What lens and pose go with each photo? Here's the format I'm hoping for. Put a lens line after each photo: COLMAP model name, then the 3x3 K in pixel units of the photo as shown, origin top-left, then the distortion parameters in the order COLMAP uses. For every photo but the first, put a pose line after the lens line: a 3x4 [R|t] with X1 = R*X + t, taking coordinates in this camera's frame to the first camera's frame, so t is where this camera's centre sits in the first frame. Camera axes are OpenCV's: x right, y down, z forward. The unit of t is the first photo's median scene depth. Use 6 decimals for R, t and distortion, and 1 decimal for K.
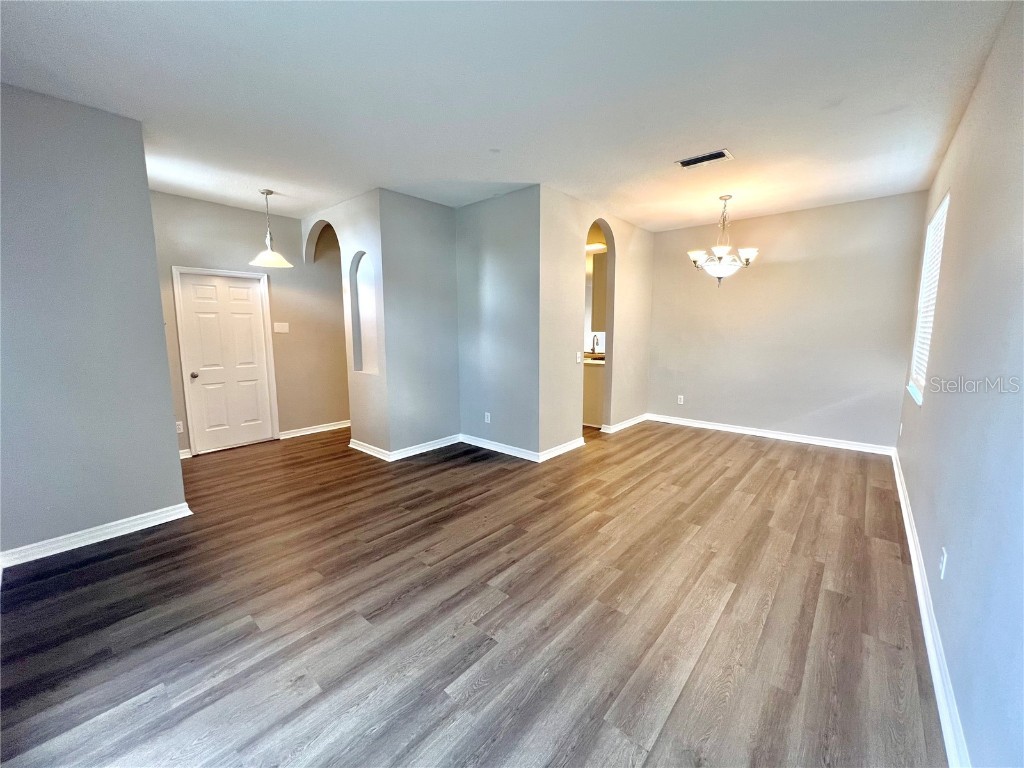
lens RADIAL K [[408.8, 0, 508.9], [0, 408.8, 384.6], [0, 0, 1]] dist [-0.001447, -0.000032]
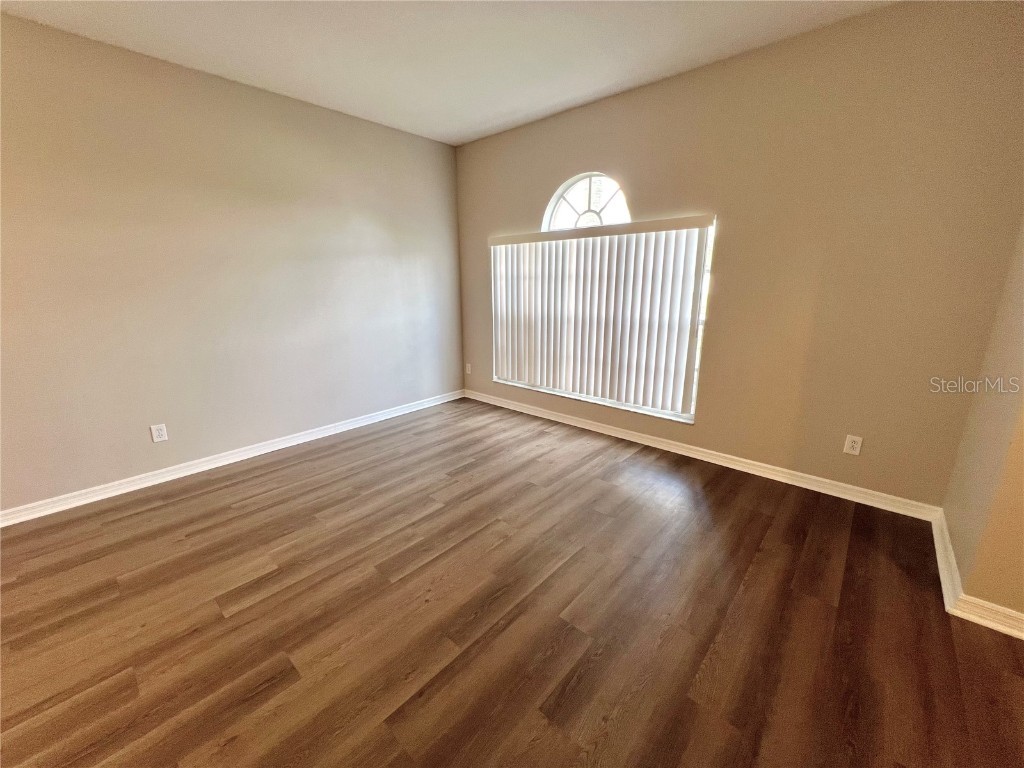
lens RADIAL K [[408.8, 0, 510.6], [0, 408.8, 384.0], [0, 0, 1]] dist [-0.001447, -0.000032]
pose [[-0.999874, 0.007577, 0.013952, -0.136145], [0.012282, 0.926029, 0.377252, -0.137073], [-0.010062, 0.377376, -0.926005, 1.022920]]
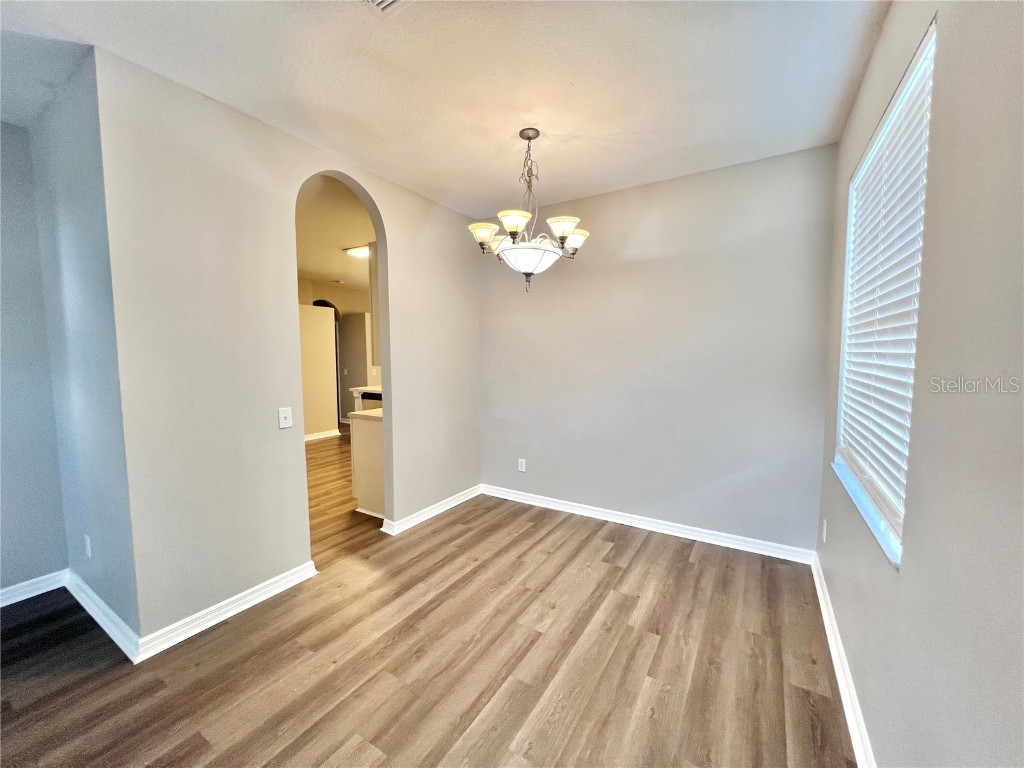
lens RADIAL K [[408.8, 0, 509.2], [0, 408.8, 382.9], [0, 0, 1]] dist [-0.001447, -0.000032]
pose [[0.986644, -0.011982, 0.162451, 0.408310], [0.022460, 0.997772, -0.062821, -0.078267], [-0.161337, 0.065630, 0.984715, 0.469015]]
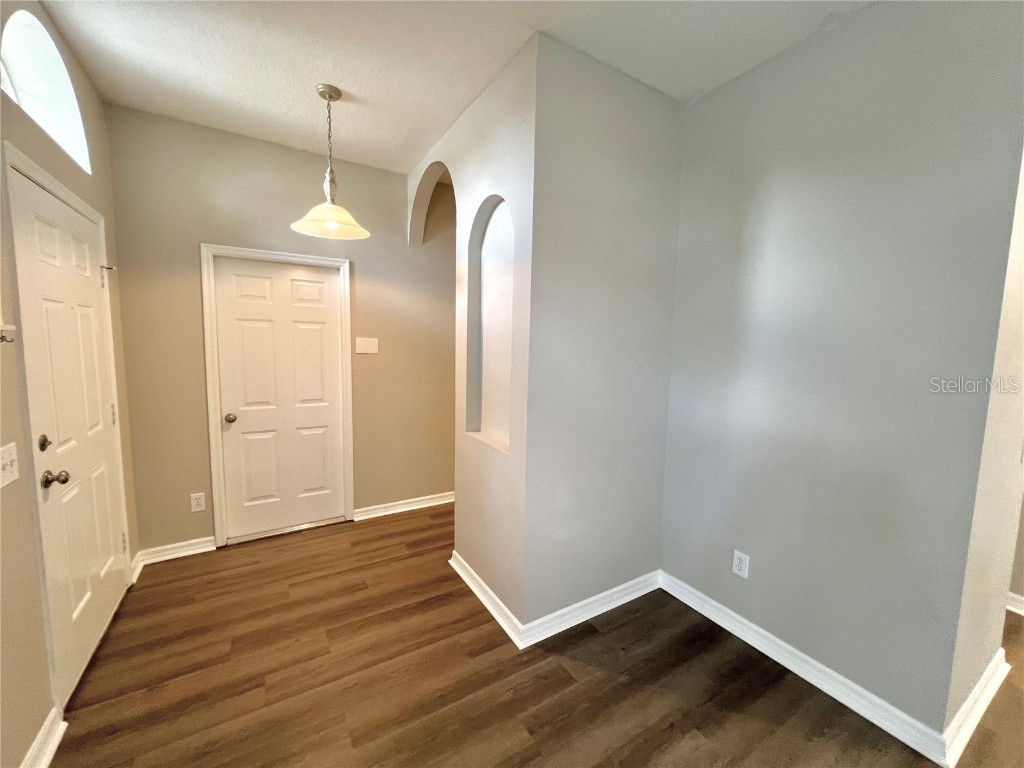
lens RADIAL K [[408.8, 0, 510.0], [0, 408.8, 379.6], [0, 0, 1]] dist [-0.001447, -0.000032]
pose [[0.952532, 0.050119, -0.300283, -0.183884], [-0.063681, 0.997337, -0.035543, -0.092934], [0.297702, 0.052978, 0.953188, 0.554515]]
